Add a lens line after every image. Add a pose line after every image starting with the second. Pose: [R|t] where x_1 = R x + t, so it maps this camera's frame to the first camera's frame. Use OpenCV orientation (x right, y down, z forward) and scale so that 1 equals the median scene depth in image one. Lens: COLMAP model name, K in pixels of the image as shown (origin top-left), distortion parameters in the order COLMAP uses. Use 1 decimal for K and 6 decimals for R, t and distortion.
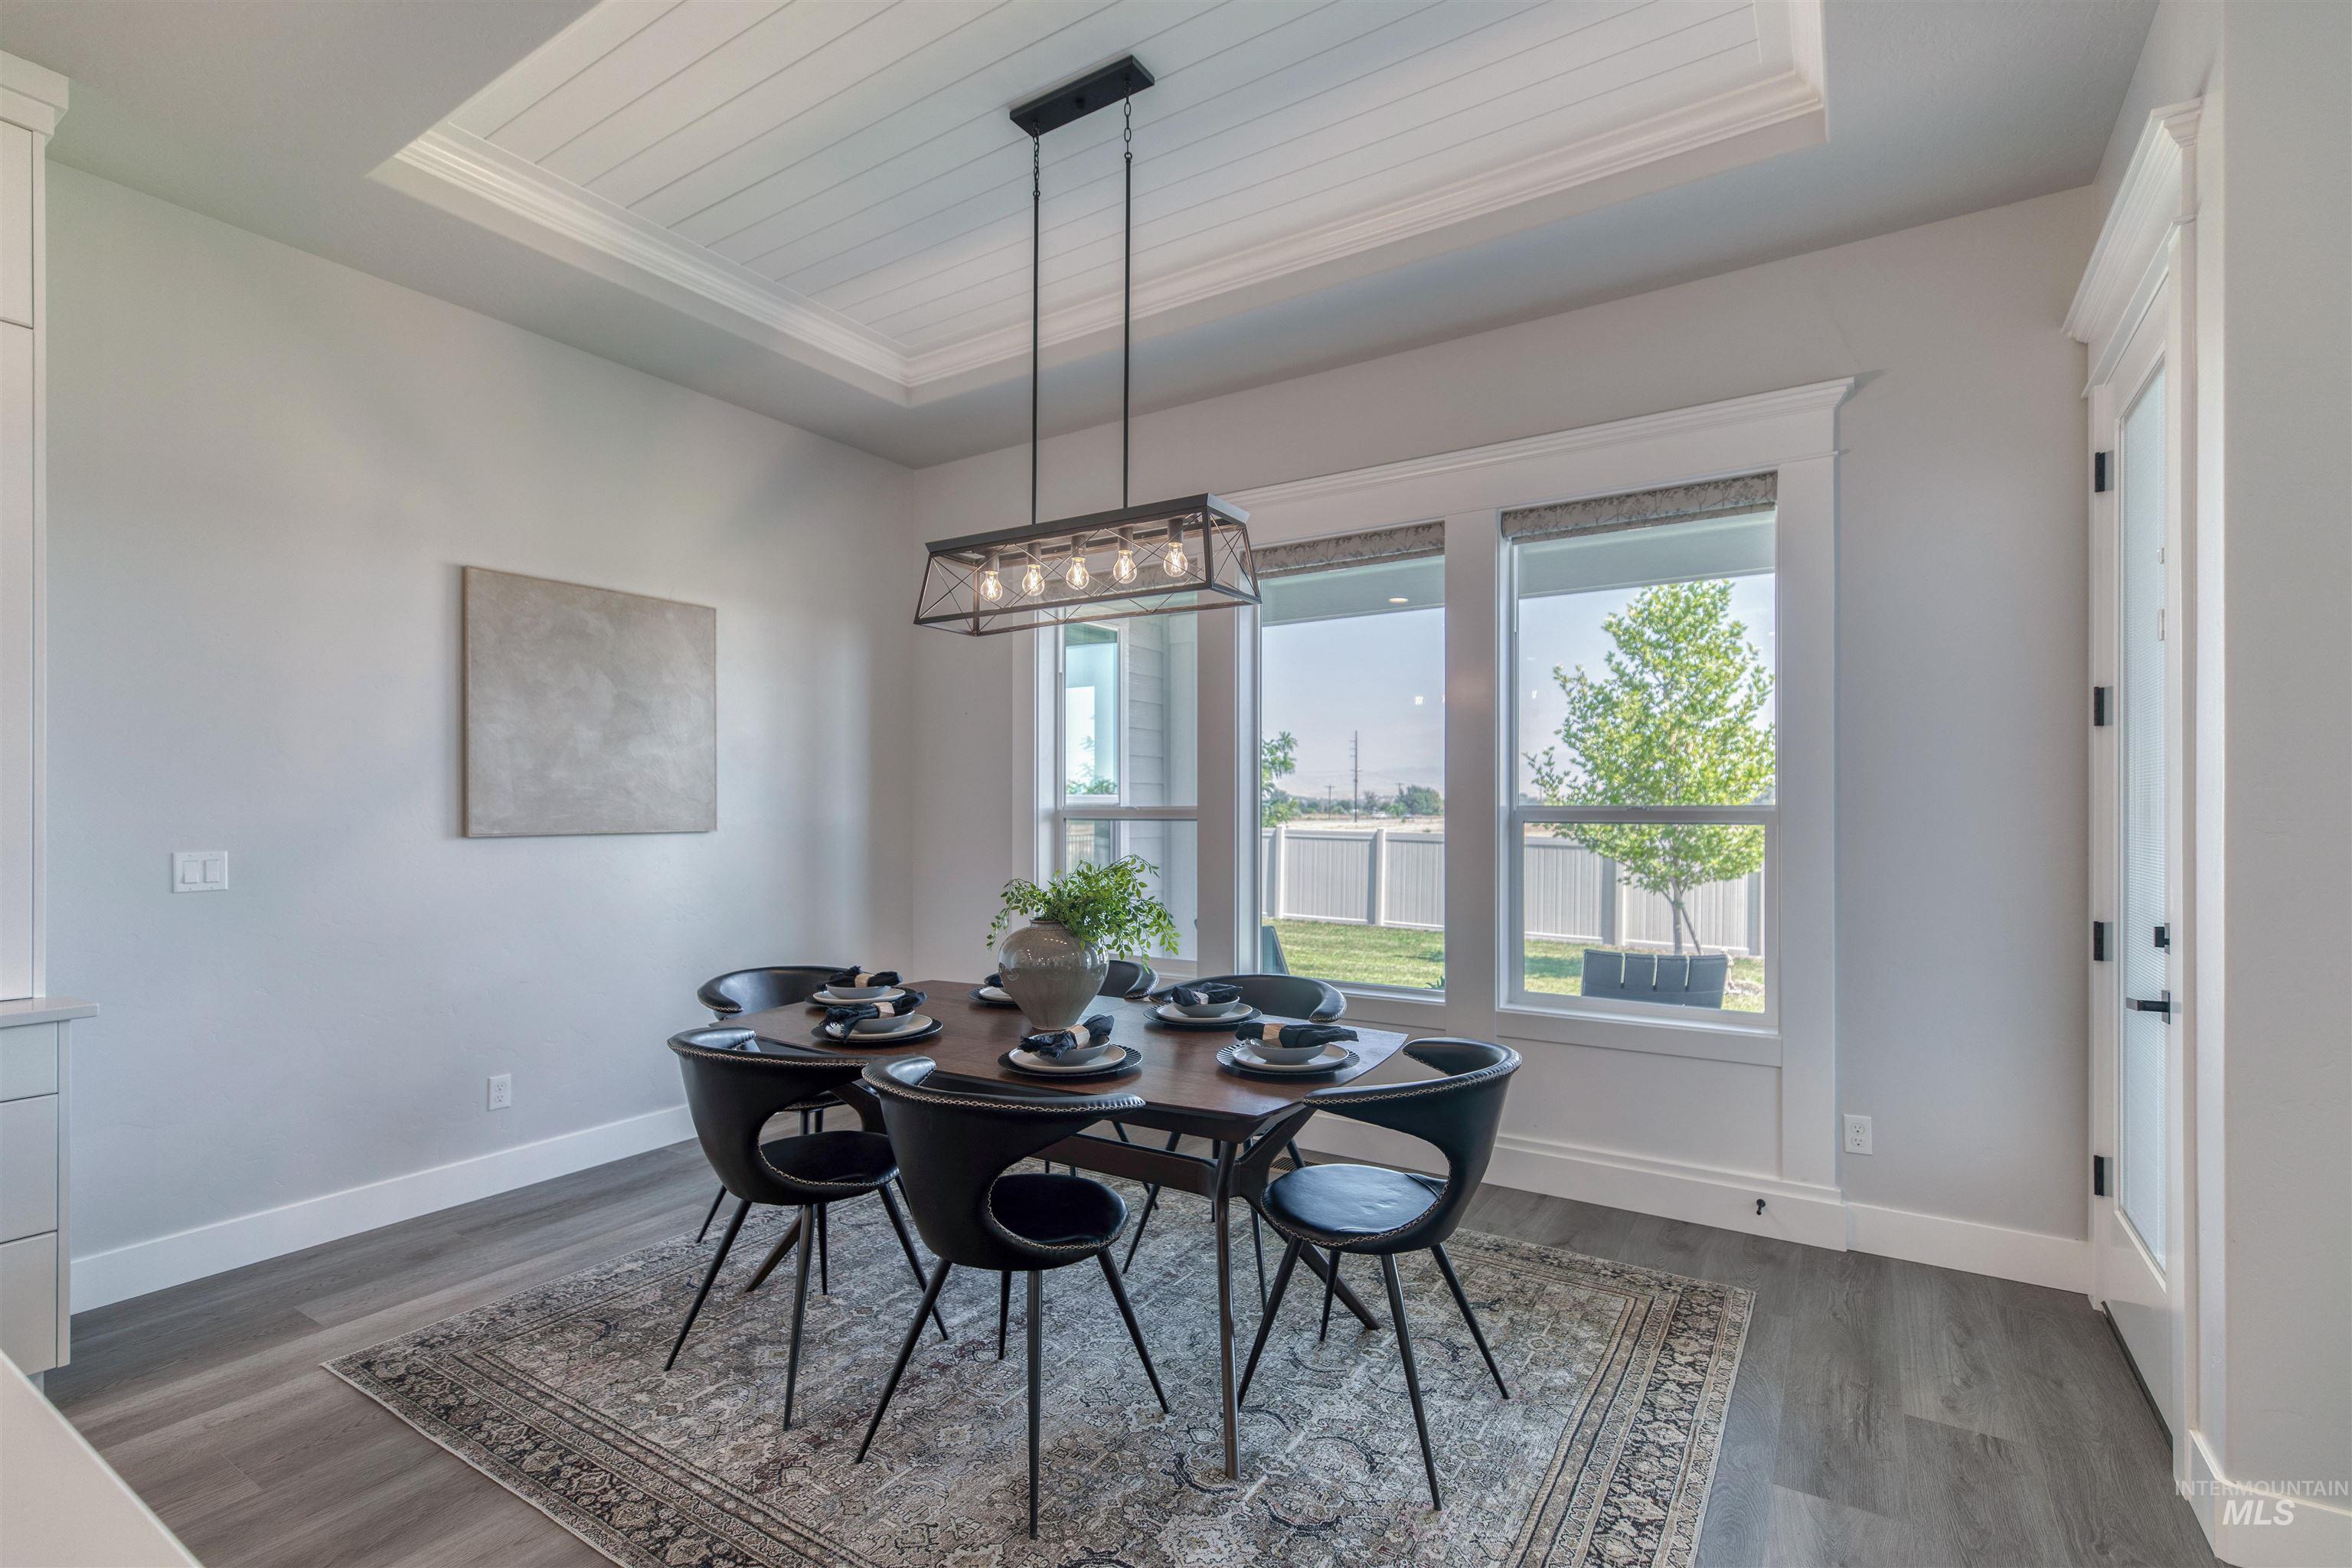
lens RADIAL K [[1075.6, 0, 1183.9], [0, 1075.6, 794.5], [0, 0, 1]] dist [0.007016, 0.000125]
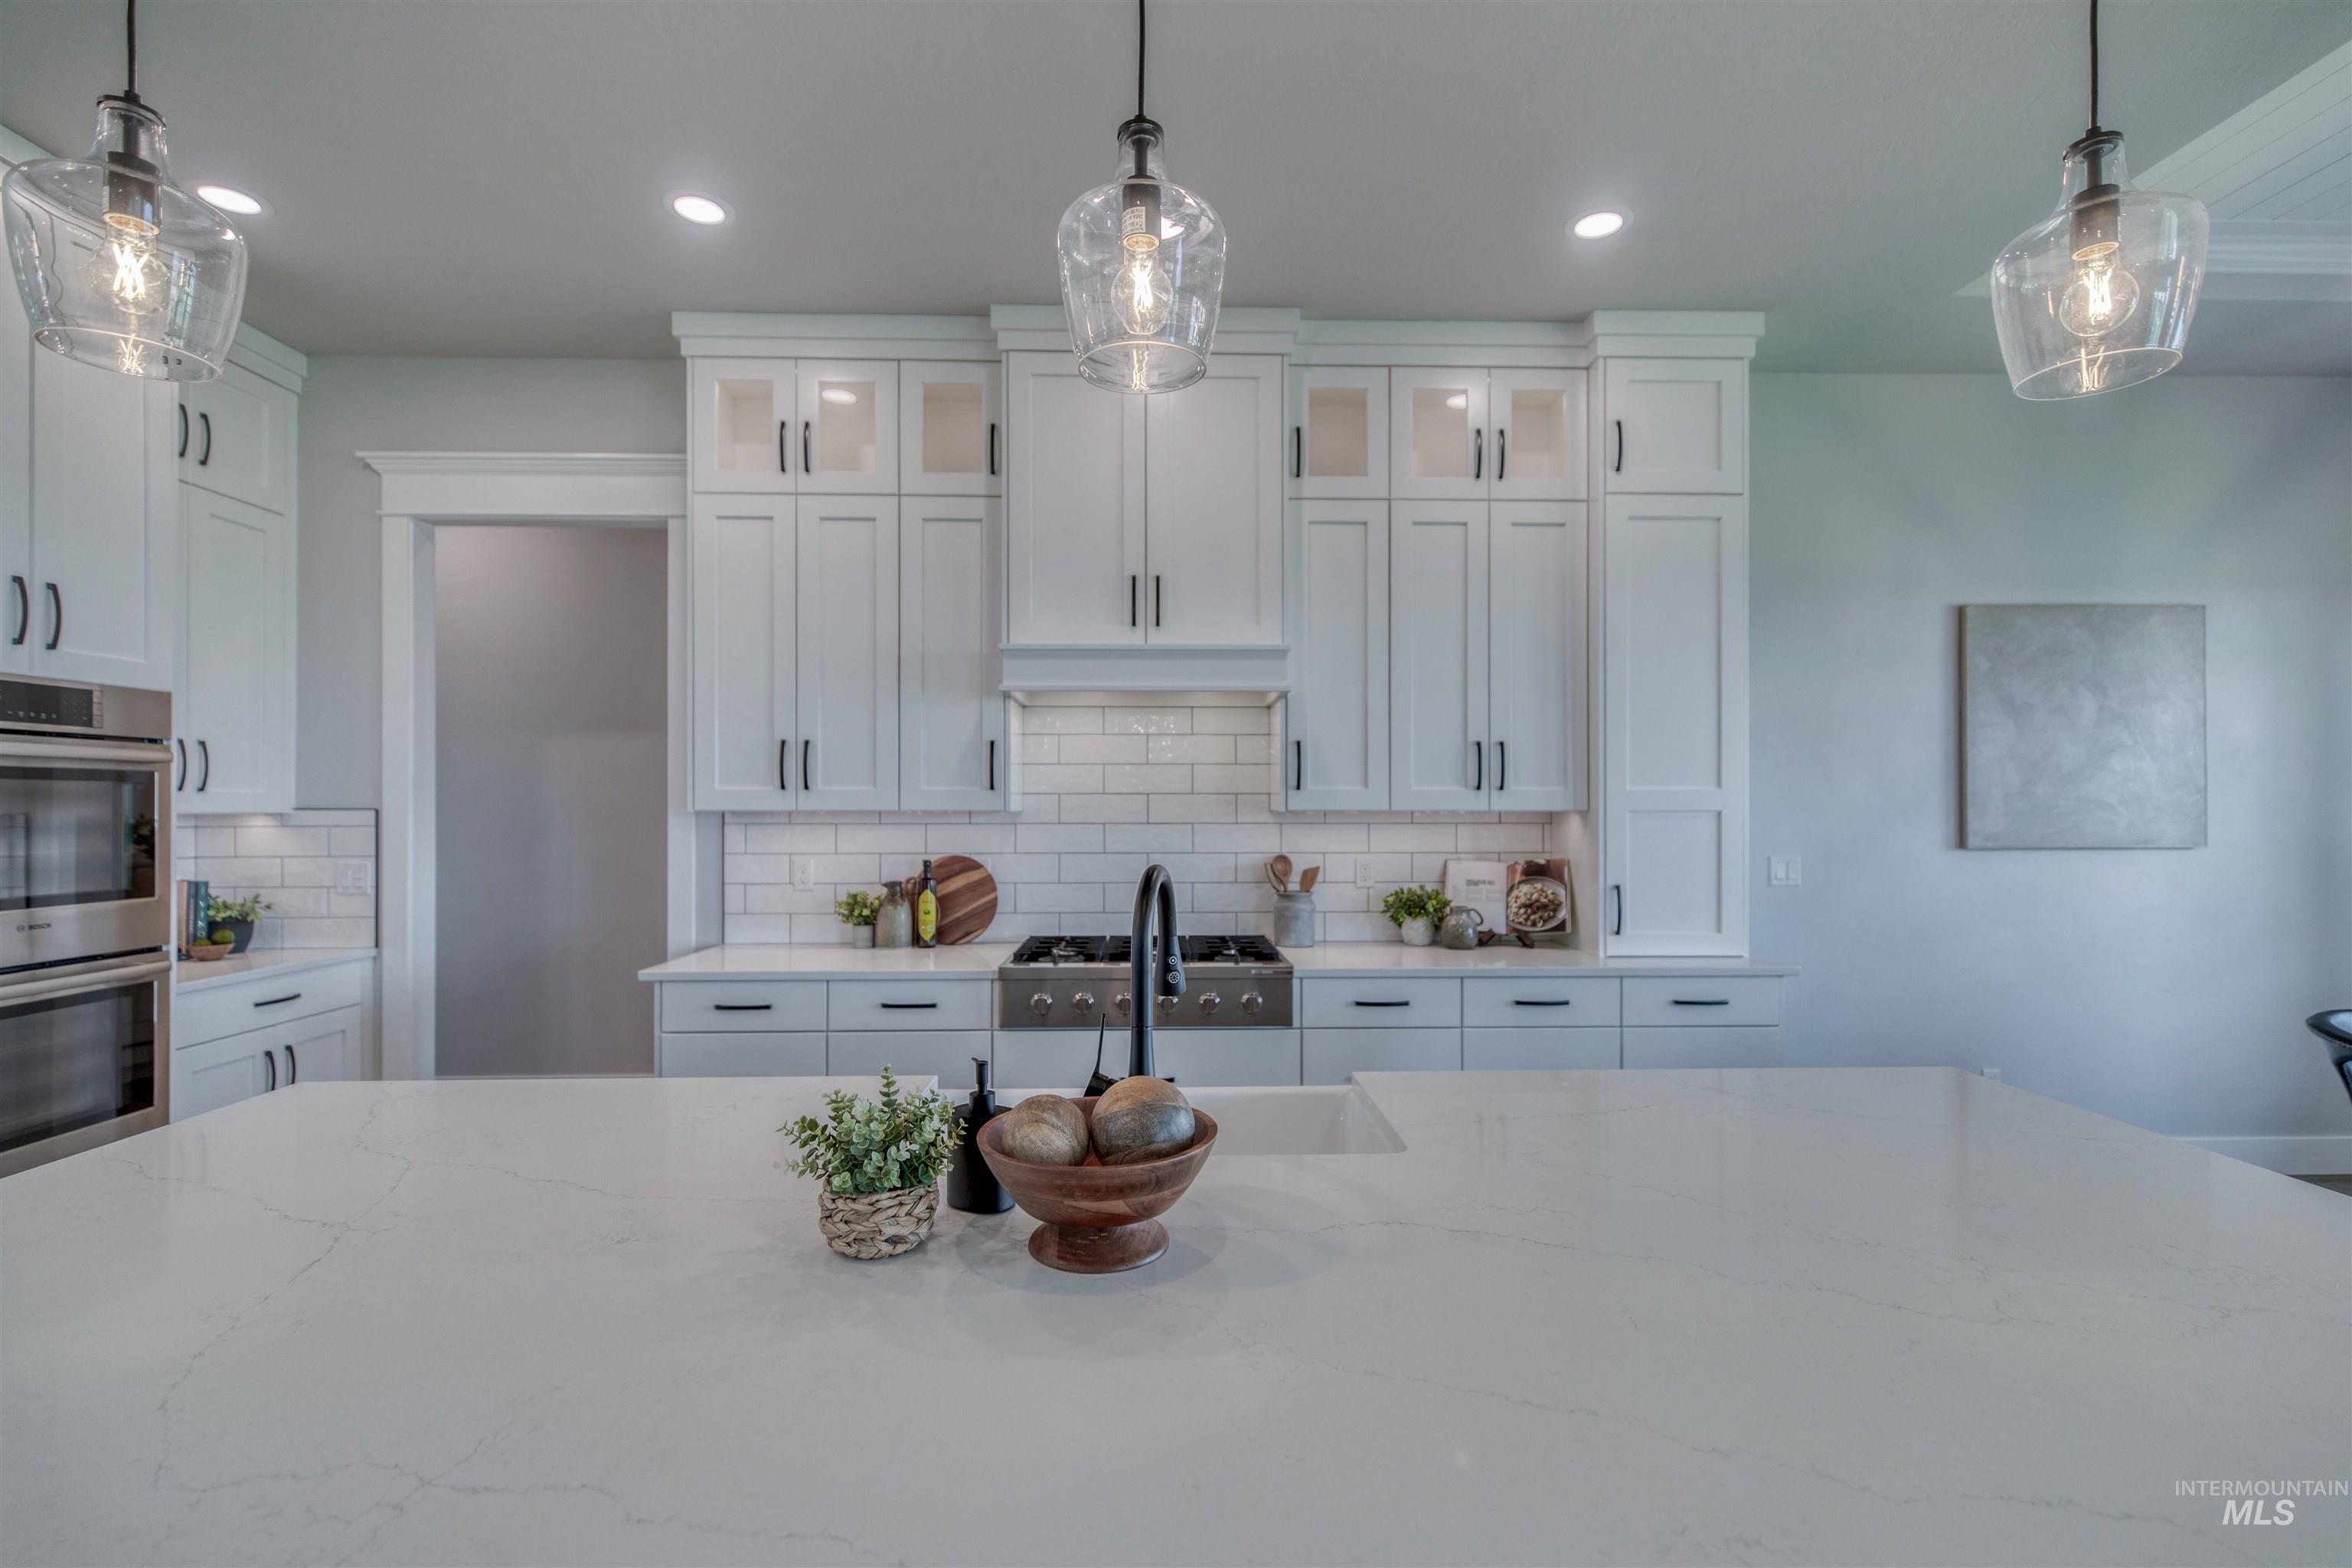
lens RADIAL K [[1075.6, 0, 1187.0], [0, 1075.6, 796.4], [0, 0, 1]] dist [0.007016, 0.000125]
pose [[0.563675, -0.013240, -0.825890, -0.190996], [0.012278, 0.999895, -0.007649, -0.014992], [0.825905, -0.005829, 0.563779, -0.277334]]
